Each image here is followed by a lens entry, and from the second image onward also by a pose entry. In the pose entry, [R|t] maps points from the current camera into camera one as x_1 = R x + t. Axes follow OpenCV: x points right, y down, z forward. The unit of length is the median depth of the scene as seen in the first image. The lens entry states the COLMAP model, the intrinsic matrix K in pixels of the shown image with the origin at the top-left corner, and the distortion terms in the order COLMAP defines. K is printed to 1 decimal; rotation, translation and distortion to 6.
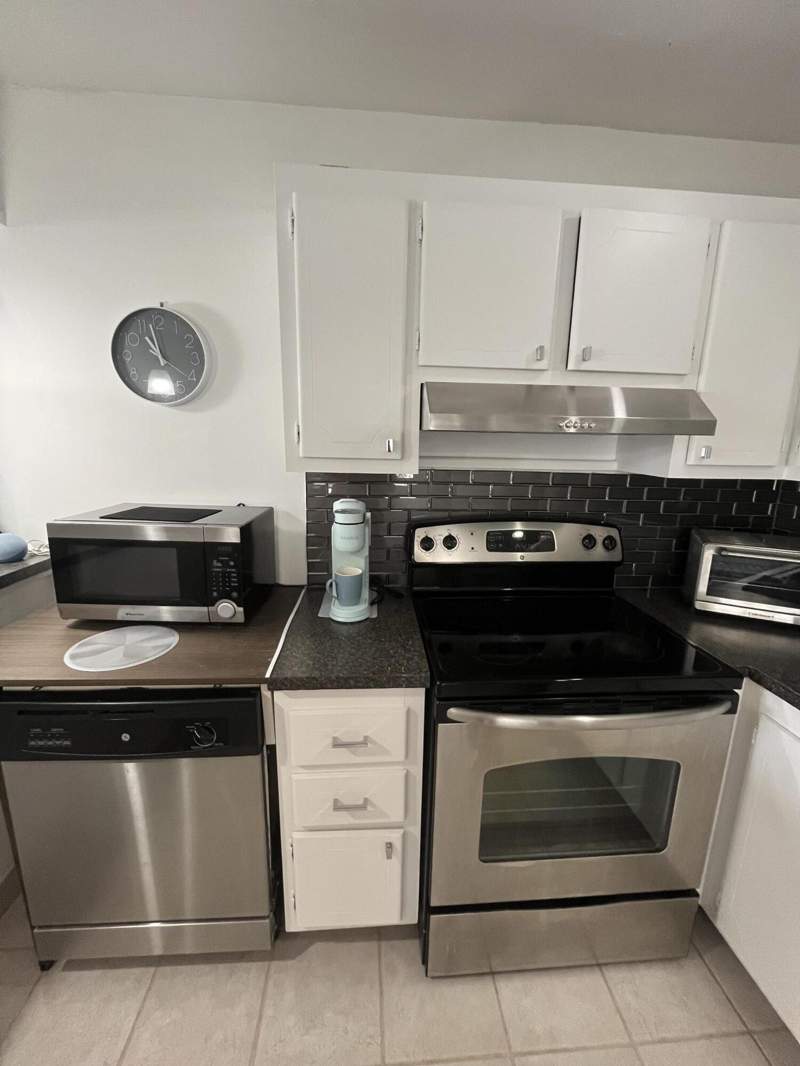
lens RADIAL K [[430.8, 0, 400.0], [0, 430.8, 533.0], [0, 0, 1]] dist [-0.001498, -0.000091]
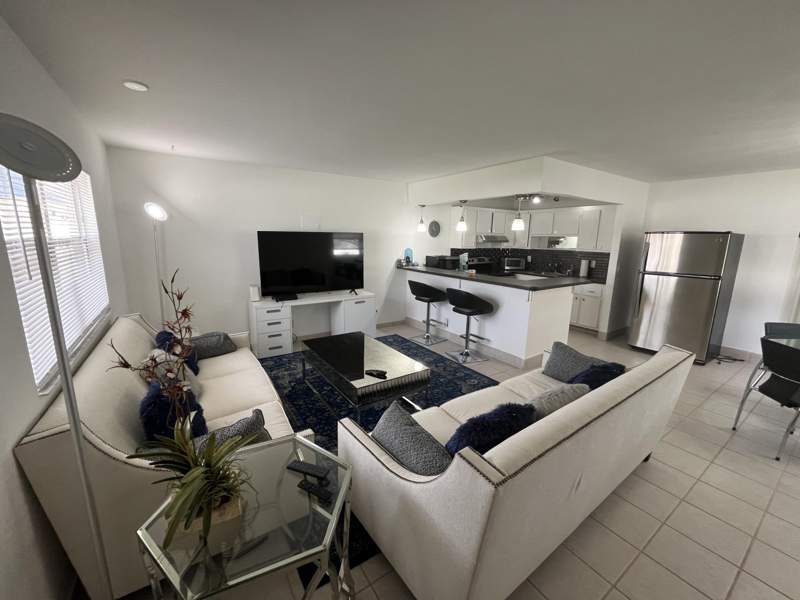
lens RADIAL K [[326.1, 0, 397.5], [0, 326.1, 299.0], [0, 0, 1]] dist [-0.001738, 0.000107]
pose [[0.866849, -0.097624, 0.488919, -3.293404], [0.102373, 0.994599, 0.017088, 0.396922], [-0.487947, 0.035240, 0.872162, -2.570427]]
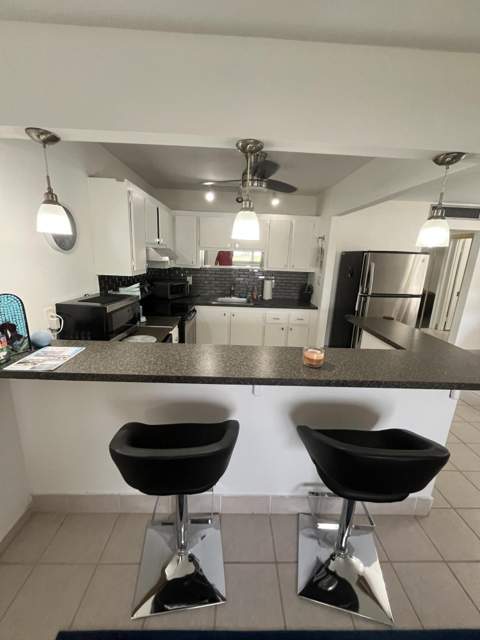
lens RADIAL K [[260.9, 0, 240.7], [0, 260.9, 317.6], [0, 0, 1]] dist [-0.001738, 0.000107]
pose [[0.050563, -0.256091, 0.965329, -1.918398], [0.175869, 0.953745, 0.243805, -0.162361], [-0.983114, 0.157444, 0.093263, 0.105552]]
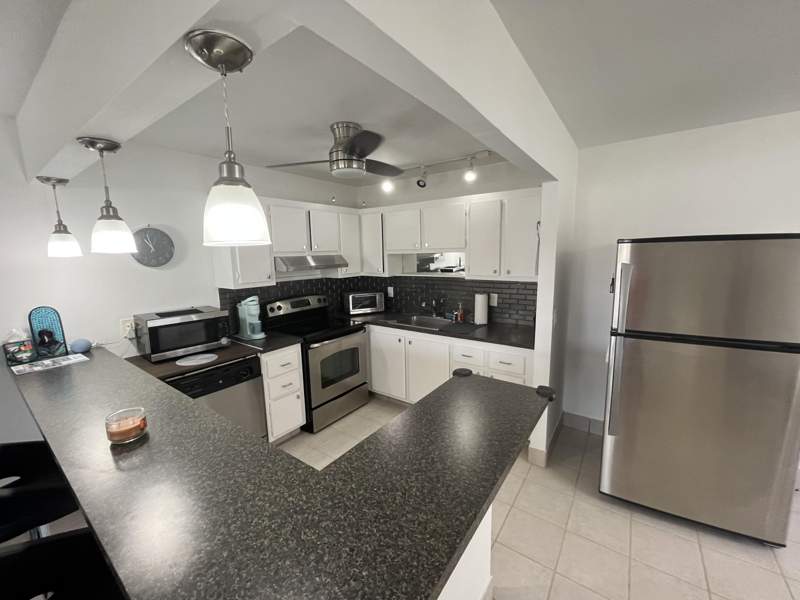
lens RADIAL K [[326.1, 0, 397.5], [0, 326.1, 299.0], [0, 0, 1]] dist [-0.001738, 0.000107]
pose [[0.645506, -0.144404, 0.749979, -1.107238], [0.194105, 0.980739, 0.021770, 0.076132], [-0.738678, 0.131522, 0.661103, -1.122007]]
